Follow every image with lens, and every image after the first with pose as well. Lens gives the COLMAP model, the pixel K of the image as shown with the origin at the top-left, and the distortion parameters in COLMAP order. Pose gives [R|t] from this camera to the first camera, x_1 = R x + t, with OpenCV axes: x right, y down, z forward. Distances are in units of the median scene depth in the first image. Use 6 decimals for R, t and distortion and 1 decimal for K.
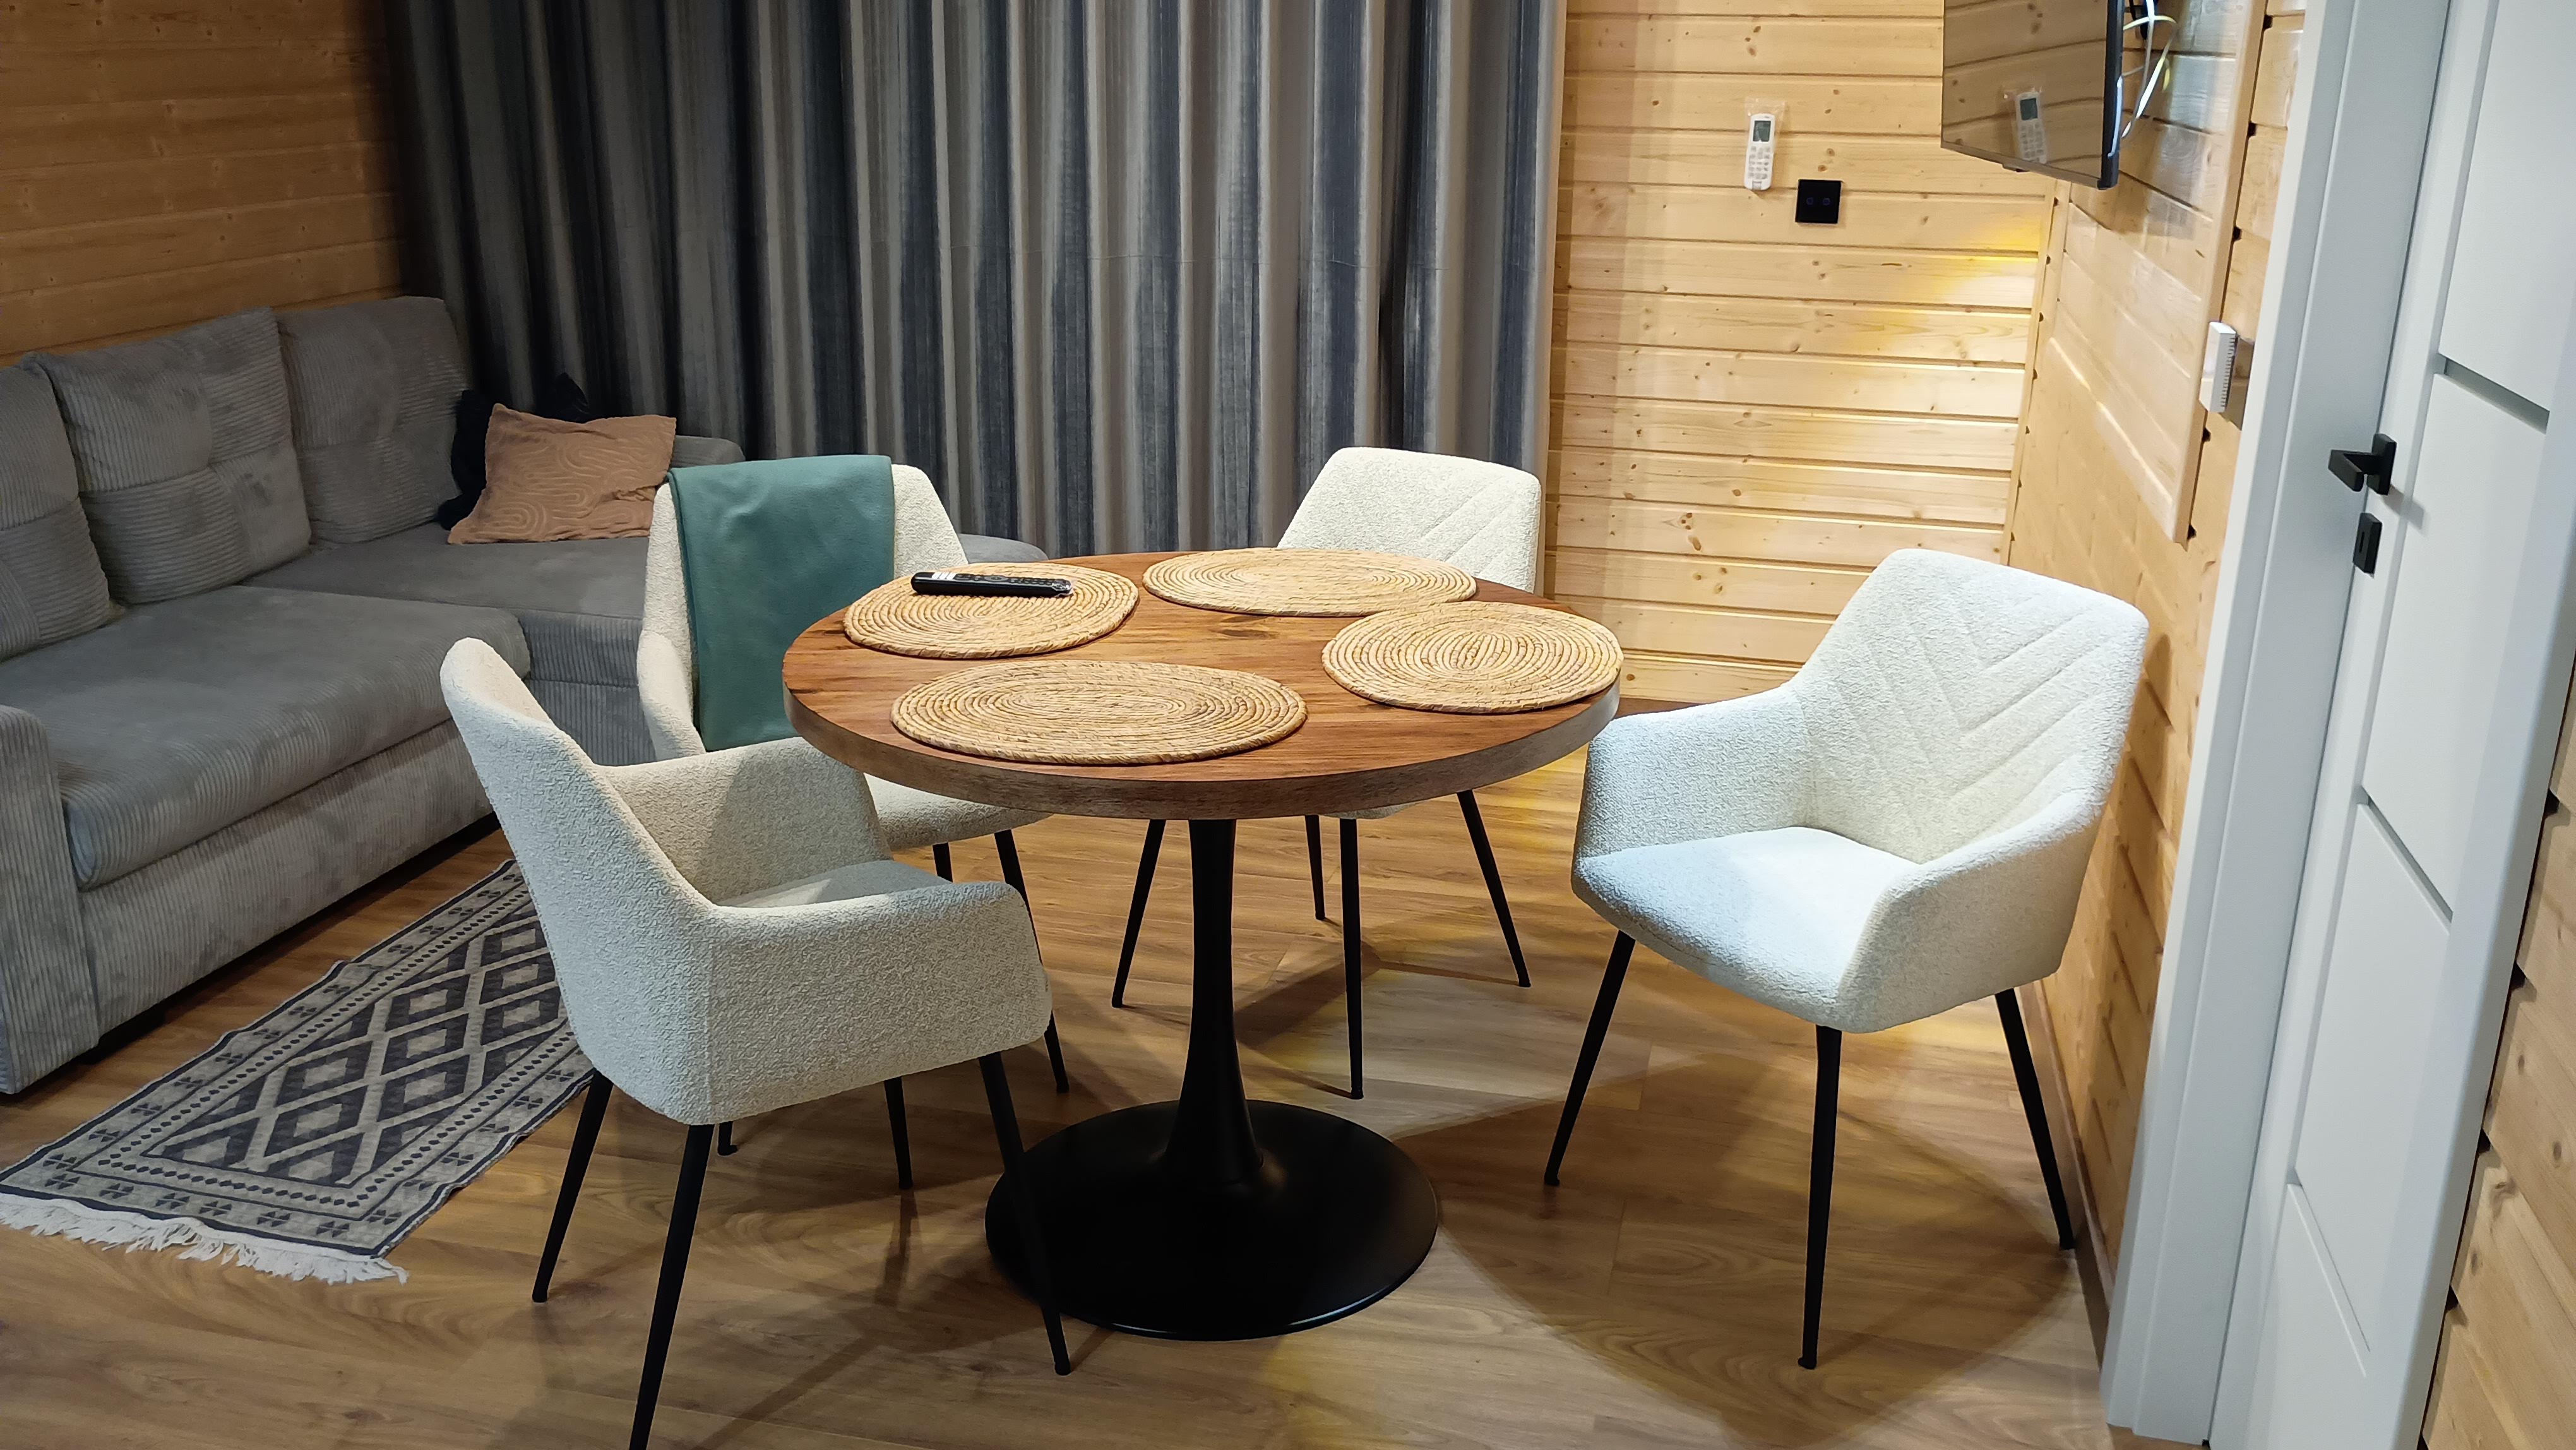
lens RADIAL K [[2098.7, 0, 1287.2], [0, 2098.7, 708.7], [0, 0, 1]] dist [0.013855, 0.006180]
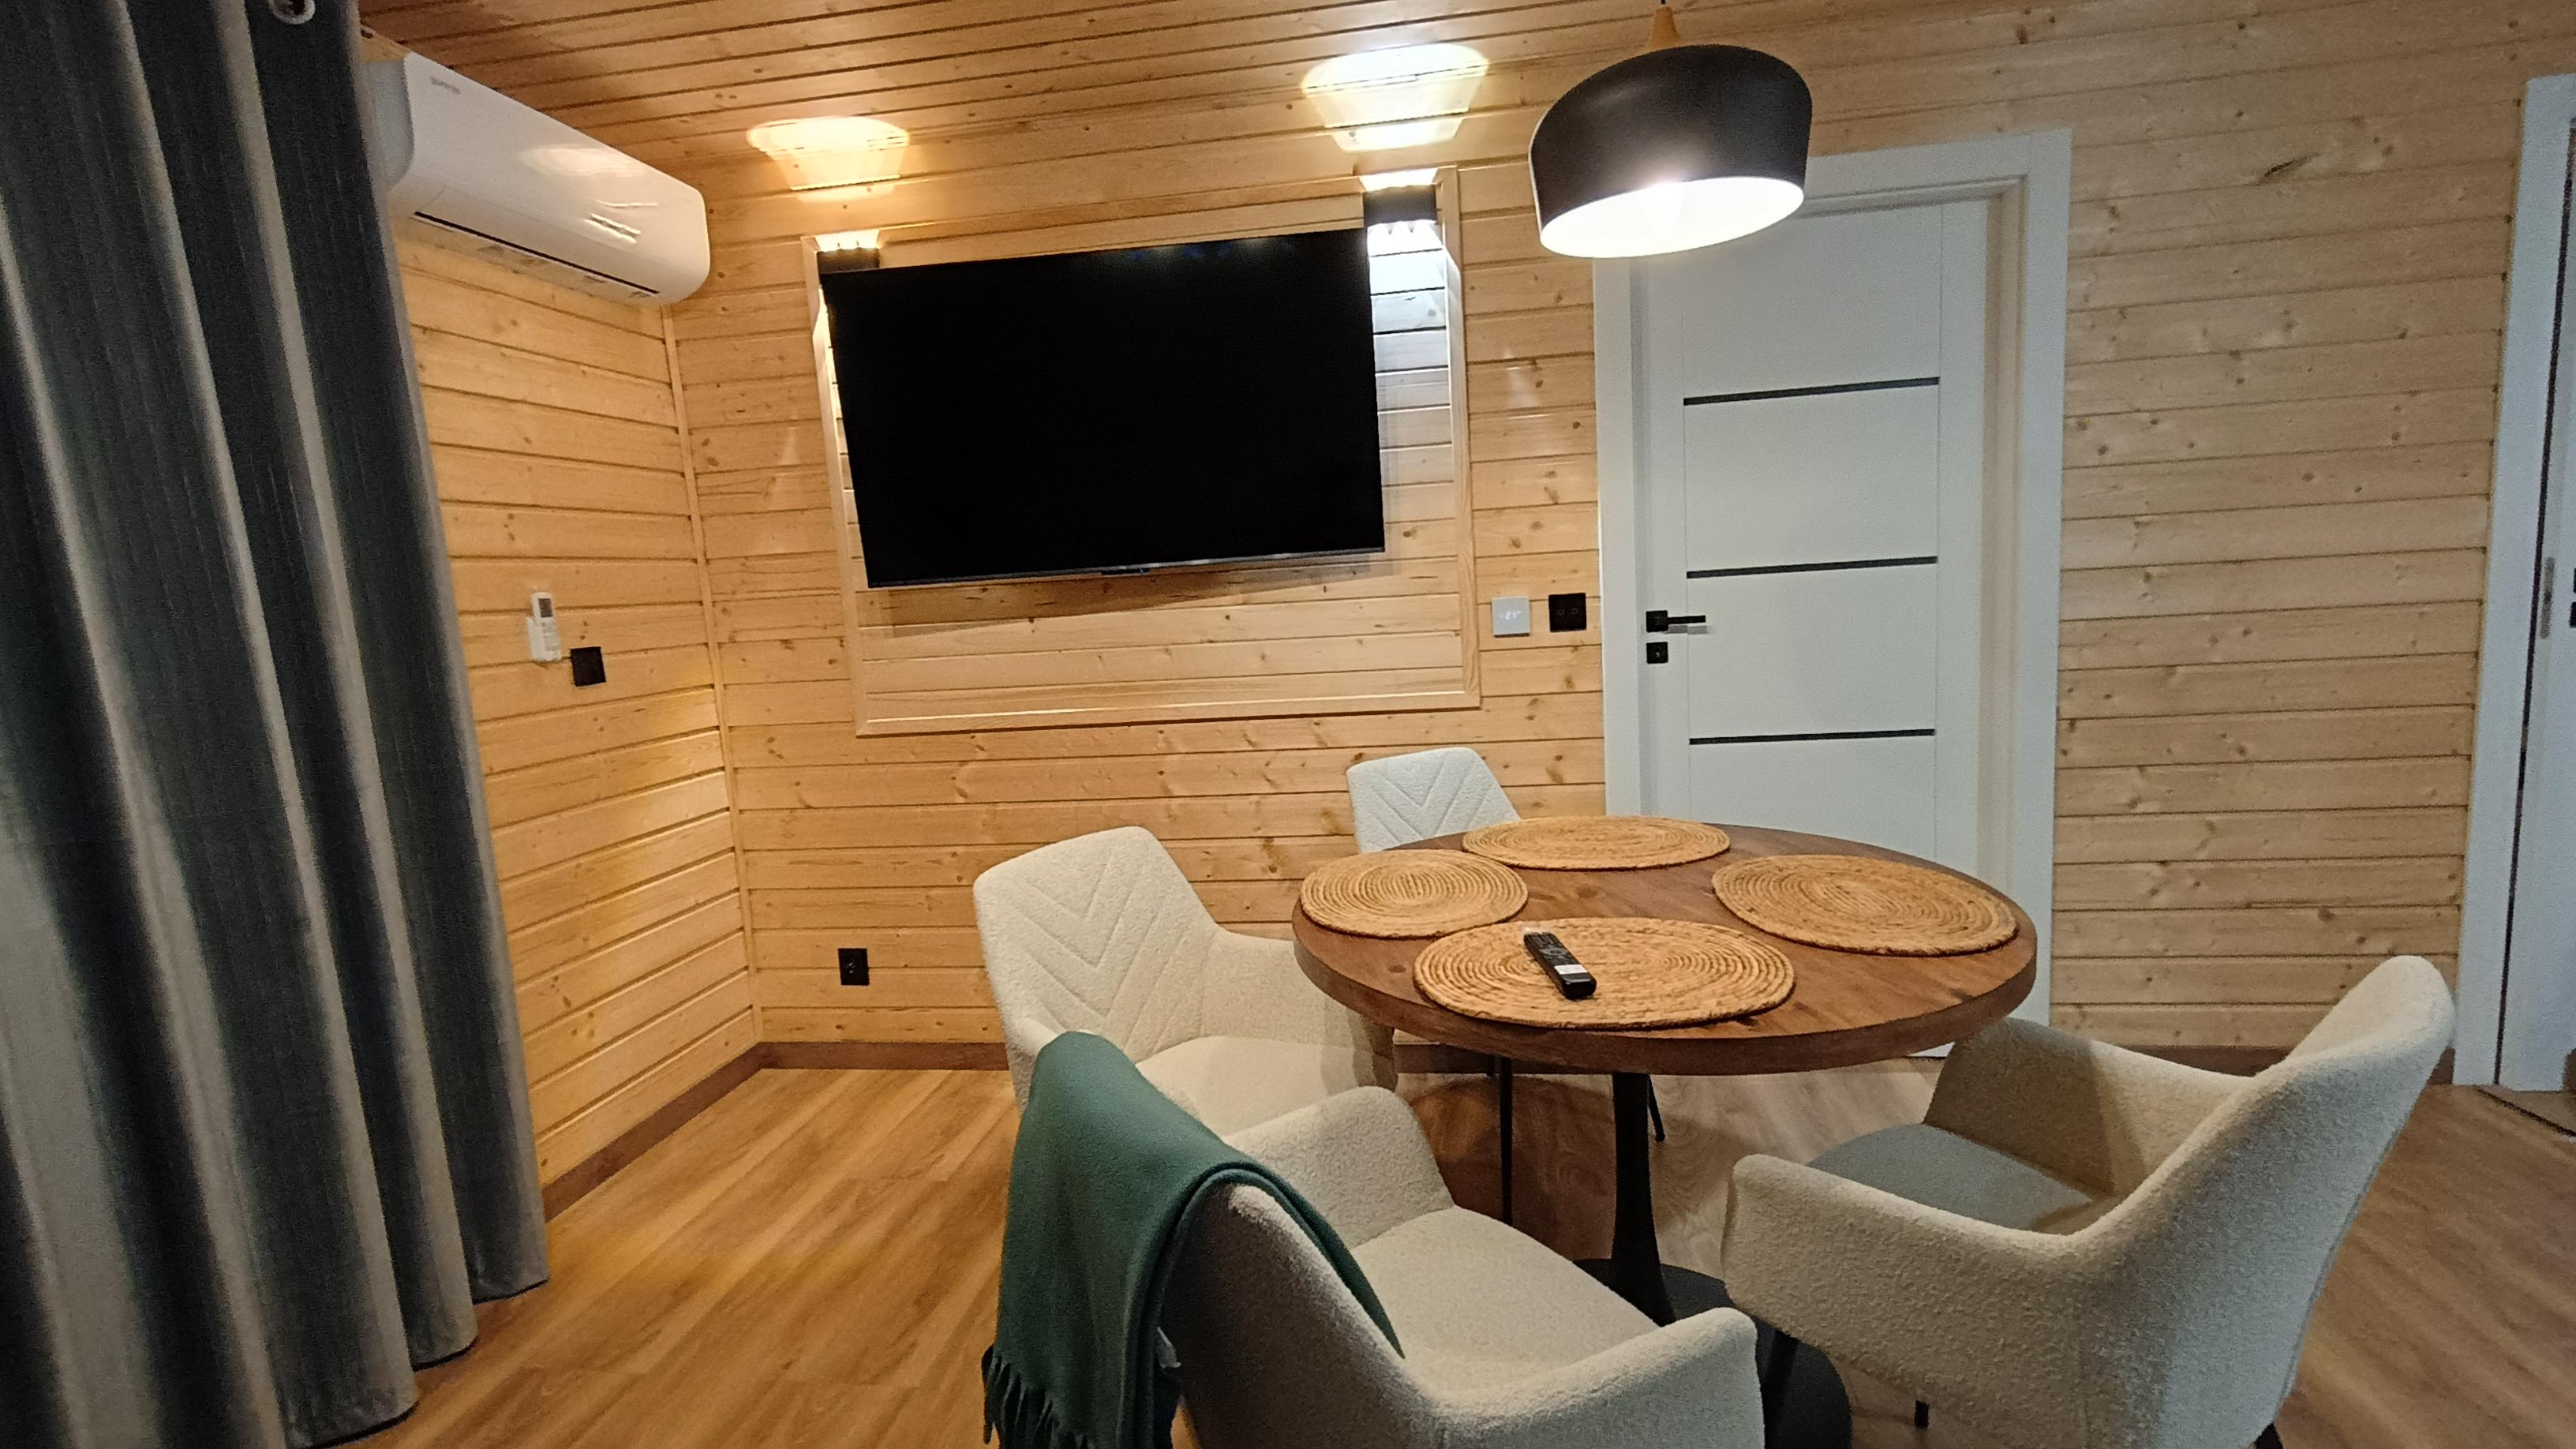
lens RADIAL K [[1154.1, 0, 1293.3], [0, 1154.1, 738.1], [0, 0, 1]] dist [0.005241, 0.000232]
pose [[-0.068058, -0.155640, 0.985467, -0.390205], [0.362143, 0.916533, 0.169763, -0.175099], [-0.929635, 0.368434, -0.006014, 0.670341]]
